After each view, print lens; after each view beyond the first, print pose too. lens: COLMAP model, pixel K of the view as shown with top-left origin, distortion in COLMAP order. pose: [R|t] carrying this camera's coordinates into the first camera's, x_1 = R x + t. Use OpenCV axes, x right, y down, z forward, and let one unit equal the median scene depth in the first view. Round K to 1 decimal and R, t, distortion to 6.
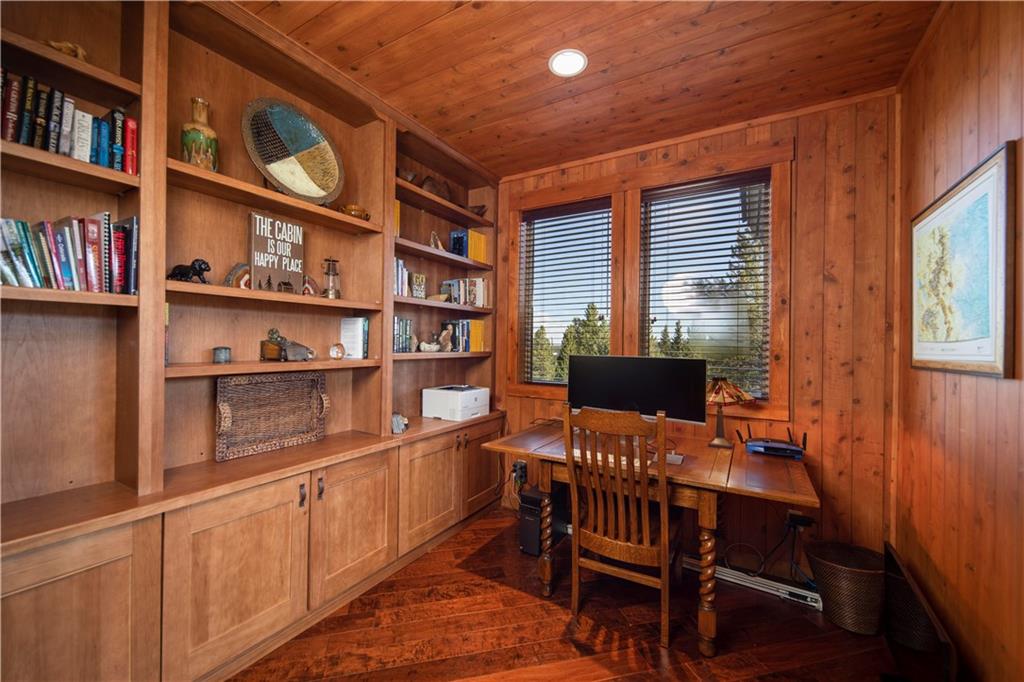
lens RADIAL K [[407.9, 0, 512.0], [0, 407.9, 341.0], [0, 0, 1]] dist [-0.000876, -0.000106]
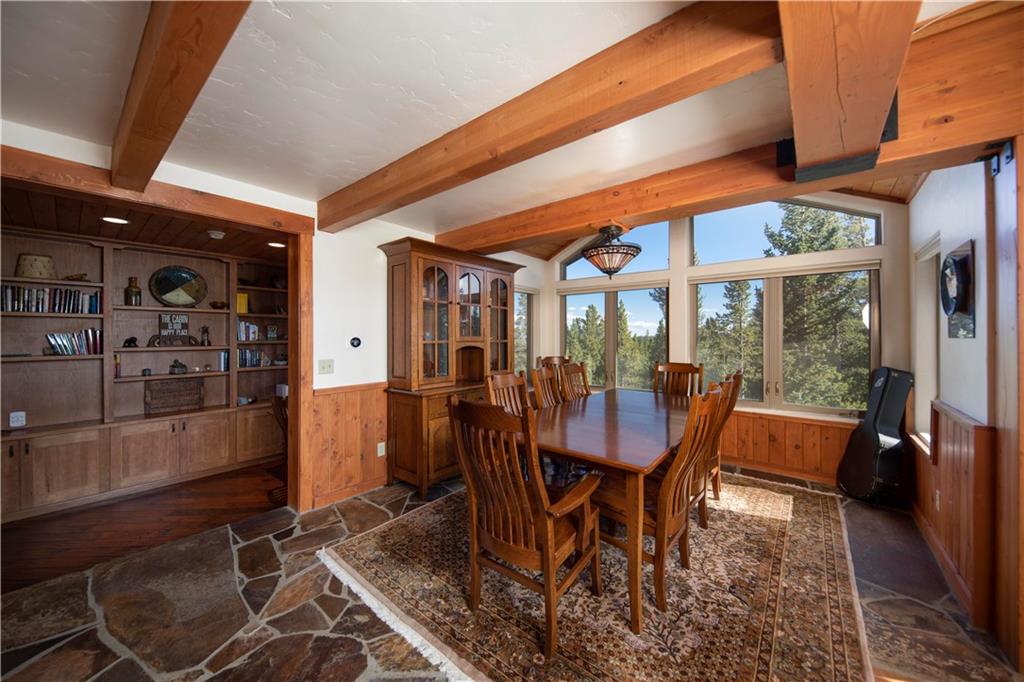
lens RADIAL K [[368.6, 0, 511.5], [0, 368.6, 333.1], [0, 0, 1]] dist [0.000080, -0.004834]
pose [[0.989252, -0.015282, -0.145418, 1.700750], [0.014526, 0.999875, -0.006263, -0.147370], [0.145496, 0.004083, 0.989350, -0.847855]]
